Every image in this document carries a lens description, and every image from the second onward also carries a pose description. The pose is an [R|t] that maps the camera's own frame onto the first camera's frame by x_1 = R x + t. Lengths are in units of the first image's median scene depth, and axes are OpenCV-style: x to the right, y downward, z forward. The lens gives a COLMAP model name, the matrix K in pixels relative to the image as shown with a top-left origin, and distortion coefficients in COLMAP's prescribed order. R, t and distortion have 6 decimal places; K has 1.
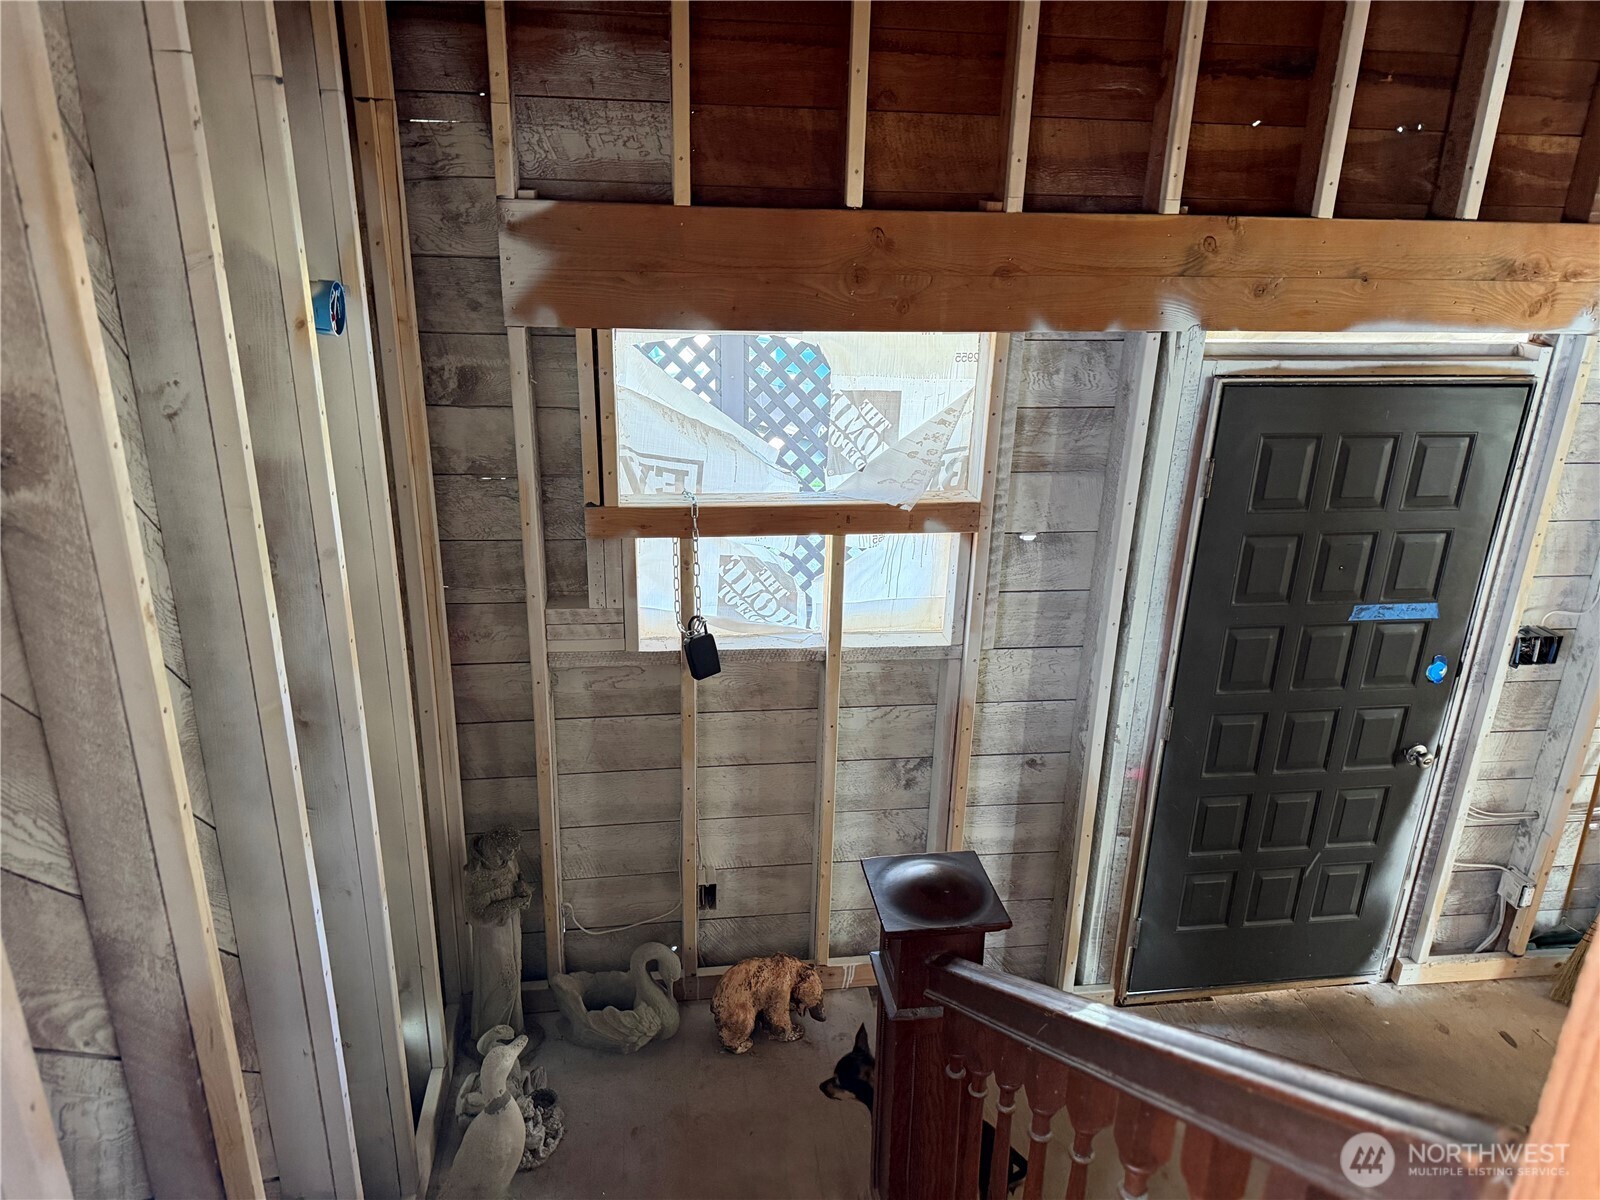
lens RADIAL K [[1117.7, 0, 795.1], [0, 1117.7, 612.1], [0, 0, 1]] dist [0.005303, -0.004706]
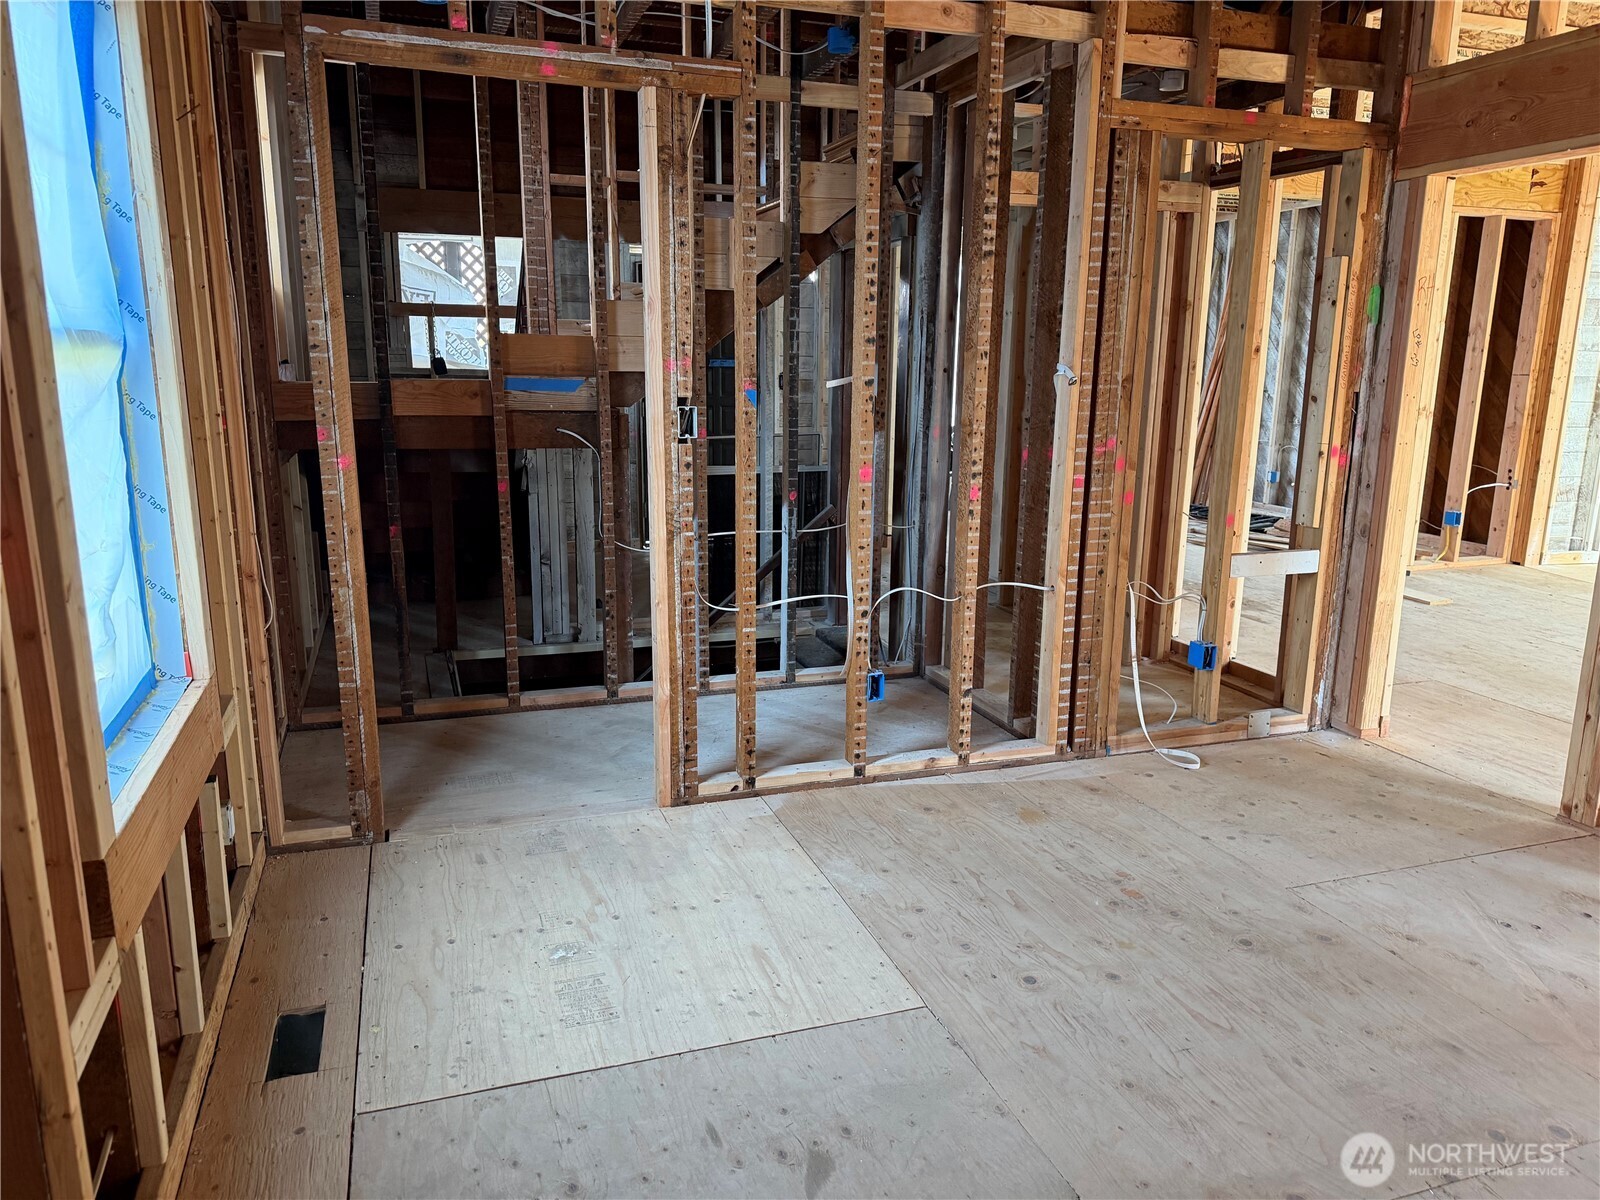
lens RADIAL K [[1117.7, 0, 804.7], [0, 1117.7, 596.3], [0, 0, 1]] dist [0.005303, -0.004706]
pose [[0.978470, -0.054304, 0.199116, 0.199504], [0.082066, 0.987586, -0.133940, 0.988772], [-0.189370, 0.147397, 0.970780, -1.577939]]
